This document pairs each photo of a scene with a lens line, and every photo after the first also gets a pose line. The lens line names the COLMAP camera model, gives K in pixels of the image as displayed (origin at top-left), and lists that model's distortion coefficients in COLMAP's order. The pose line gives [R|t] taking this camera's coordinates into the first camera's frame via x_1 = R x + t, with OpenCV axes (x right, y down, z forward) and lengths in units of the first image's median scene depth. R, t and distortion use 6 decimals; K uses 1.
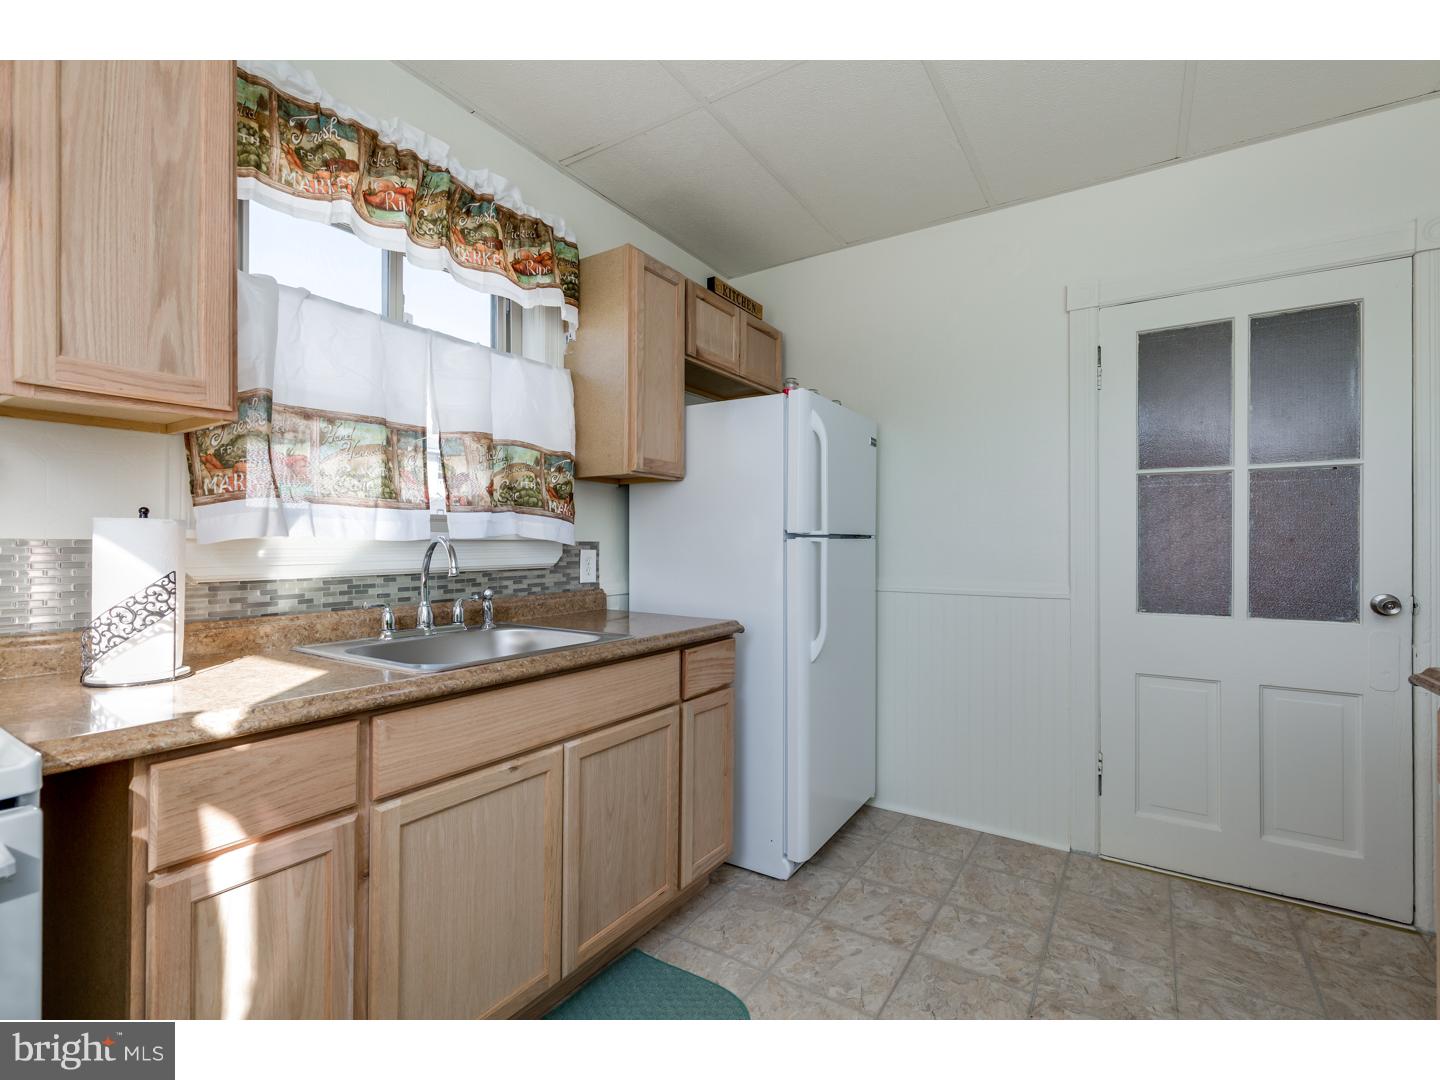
lens RADIAL K [[657.3, 0, 727.9], [0, 657.3, 541.9], [0, 0, 1]] dist [0.002159, -0.001822]
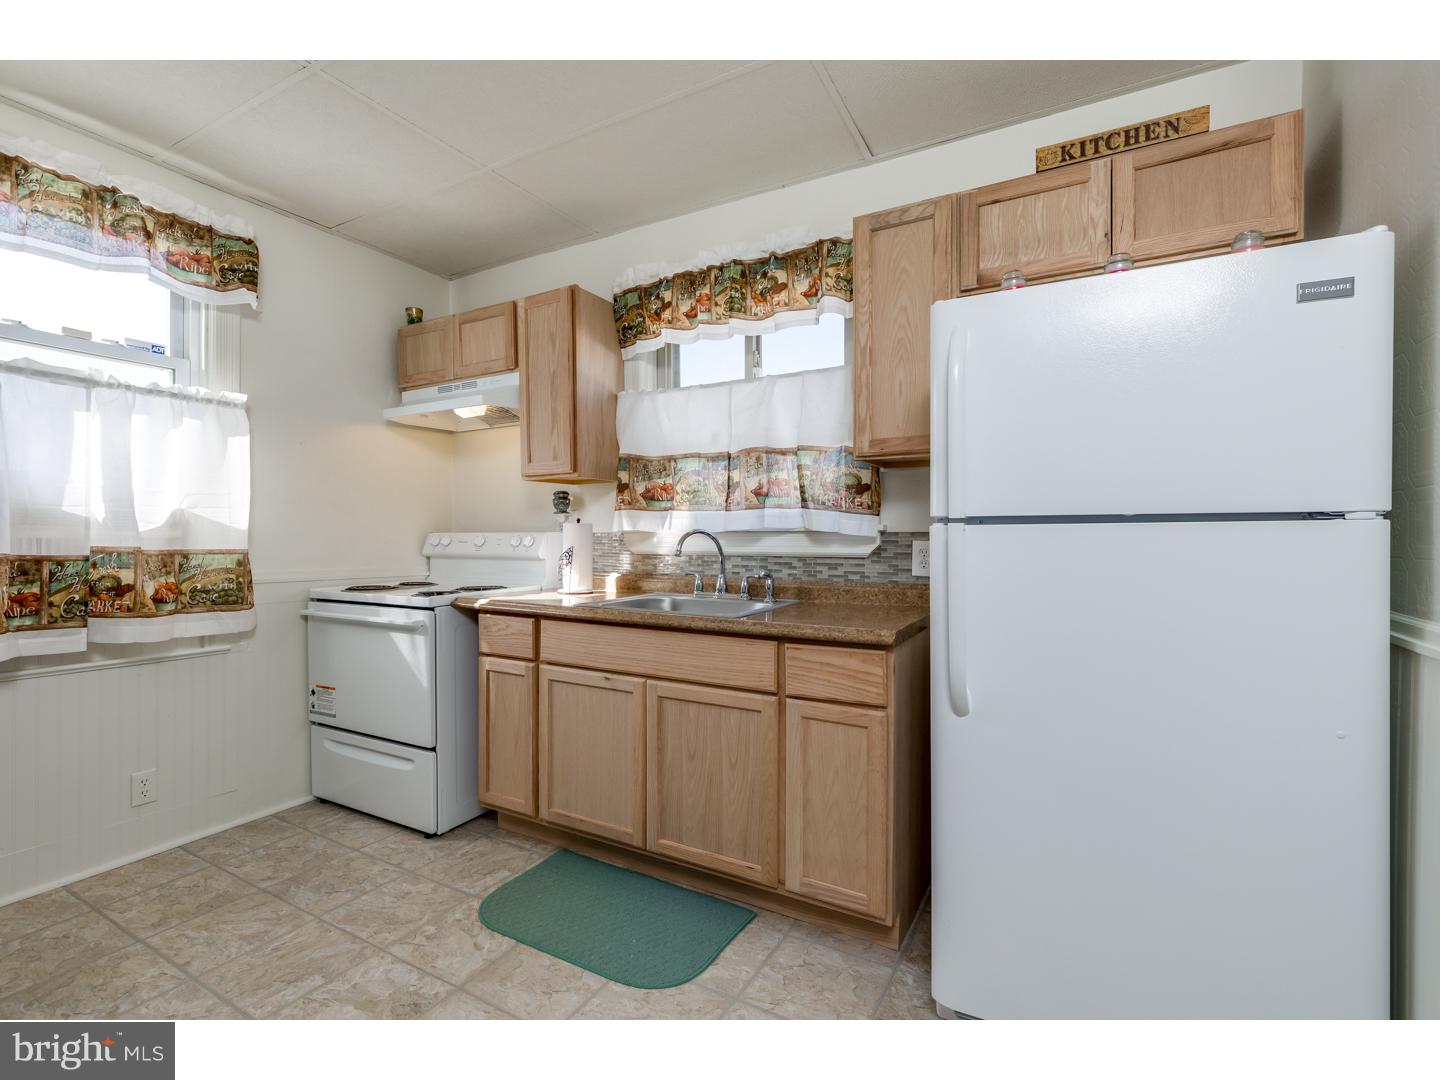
lens RADIAL K [[657.3, 0, 713.2], [0, 657.3, 539.9], [0, 0, 1]] dist [0.002159, -0.001822]
pose [[0.055347, 0.005113, -0.998454, 0.857846], [0.000486, 0.999987, 0.005147, 0.007380], [0.998467, -0.000770, 0.055343, 0.809760]]
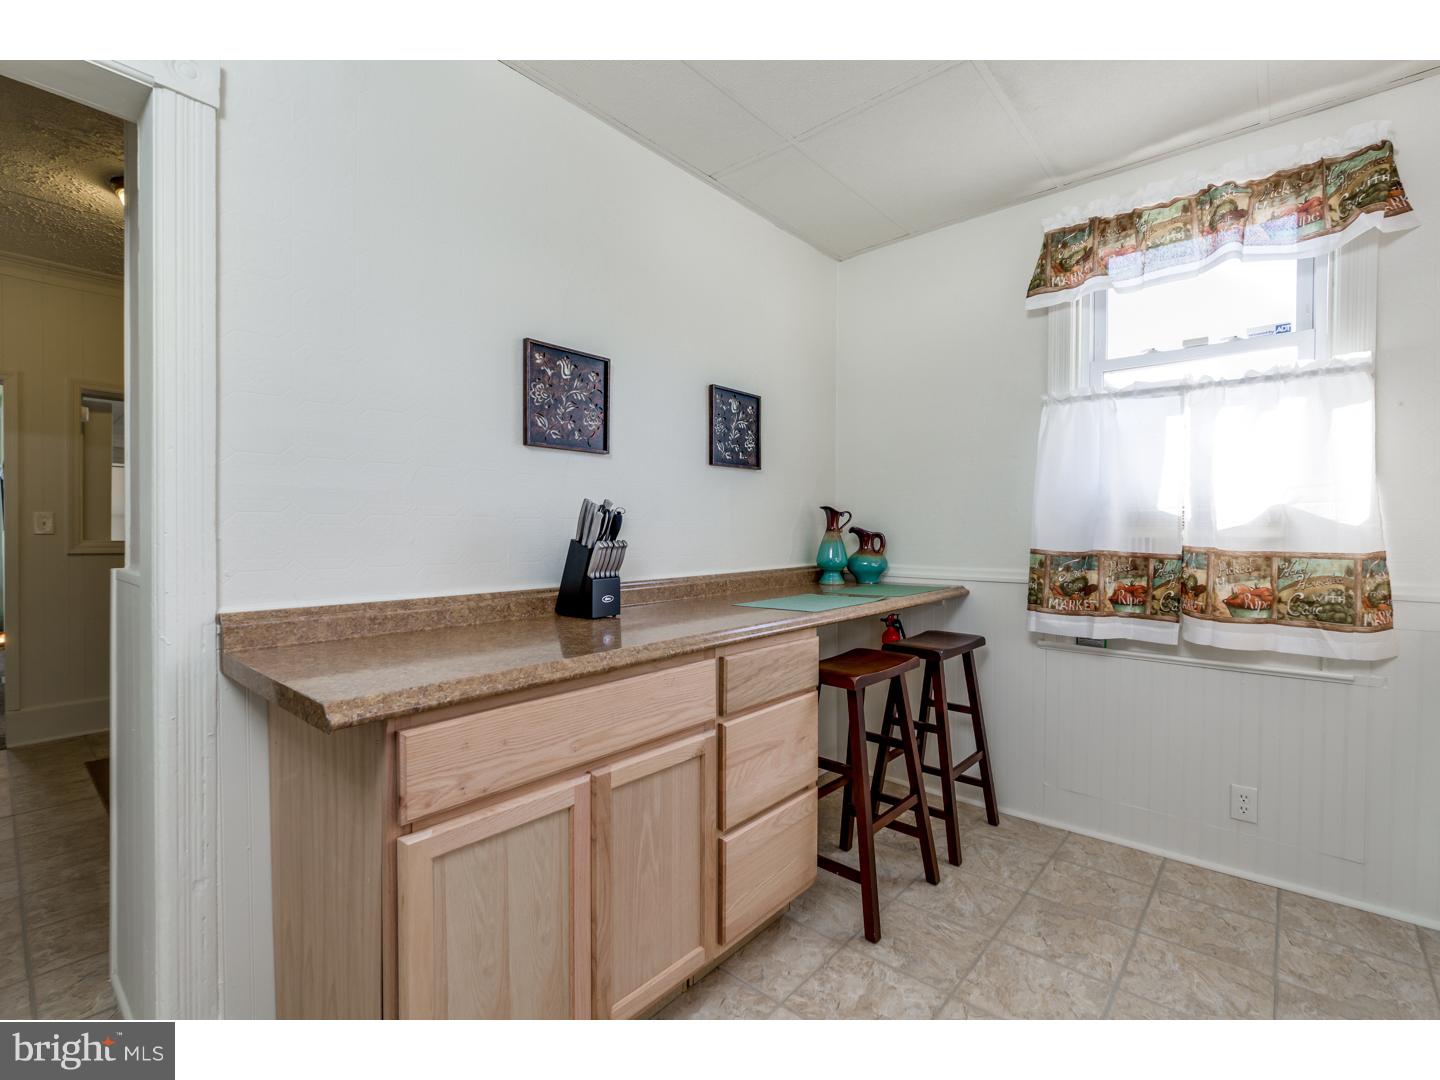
lens RADIAL K [[657.3, 0, 707.5], [0, 657.3, 544.2], [0, 0, 1]] dist [0.002159, -0.001822]
pose [[-0.987830, -0.007205, 0.155368, 0.345139], [-0.005482, 0.999919, 0.011513, 0.011734], [-0.155438, 0.010521, -0.987790, 1.089970]]
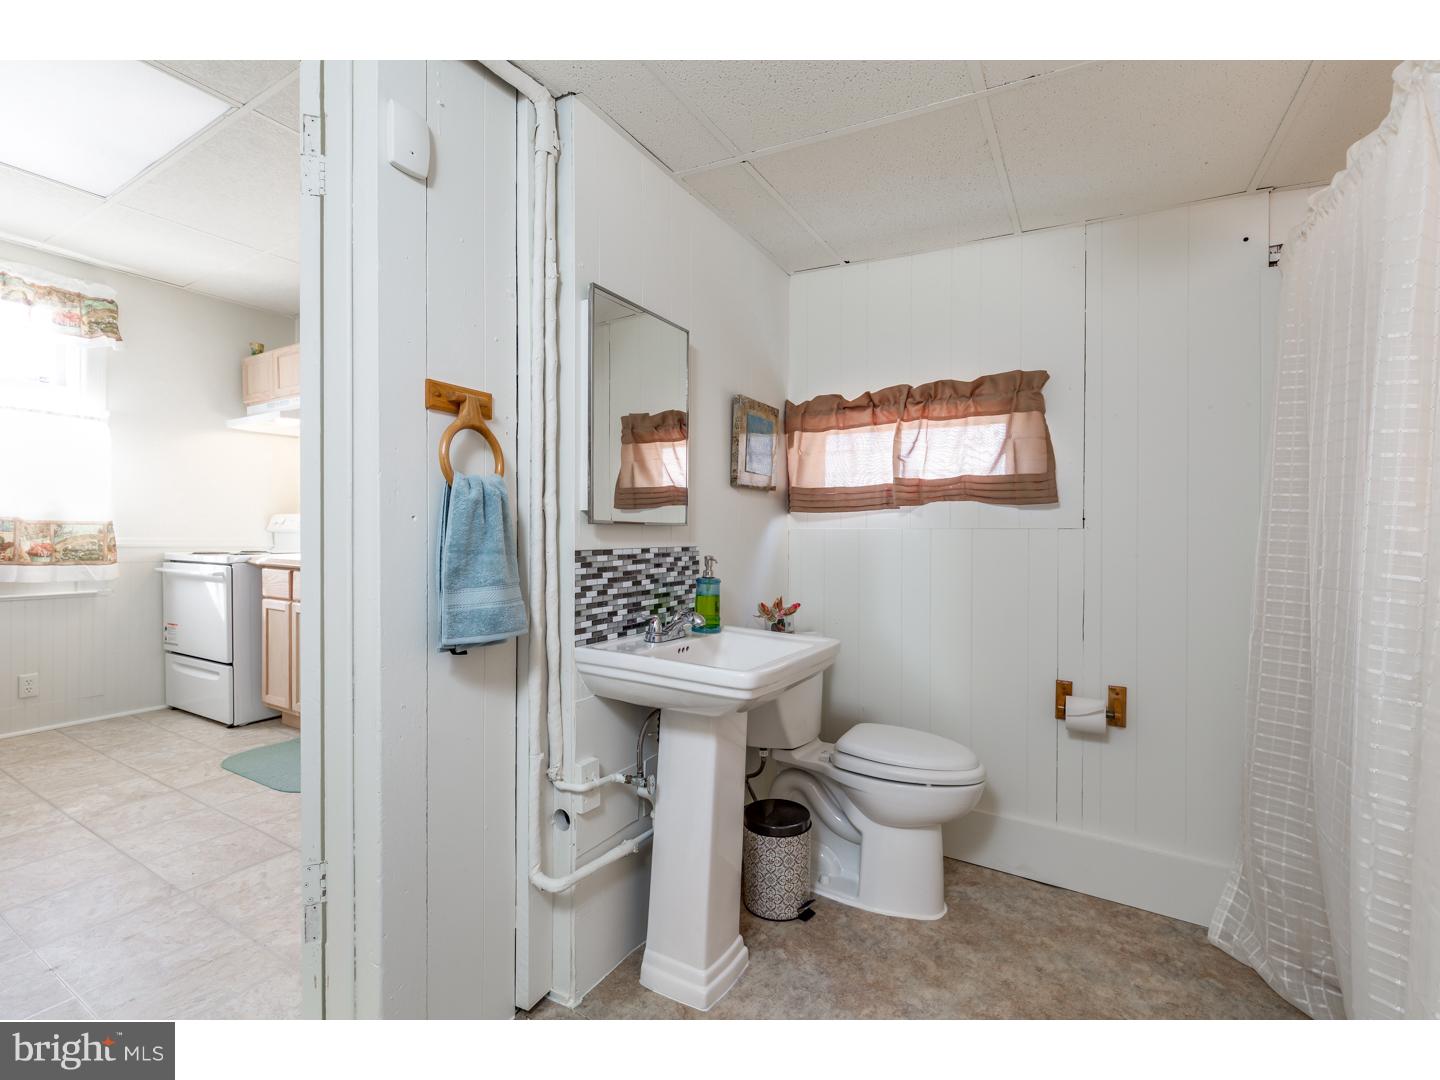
lens RADIAL K [[657.3, 0, 719.0], [0, 657.3, 542.3], [0, 0, 1]] dist [0.002159, -0.001822]
pose [[0.026246, 0.010487, -0.999601, 1.368354], [-0.009847, 0.999899, 0.010232, 0.052982], [0.999607, 0.009575, 0.026346, 1.595341]]
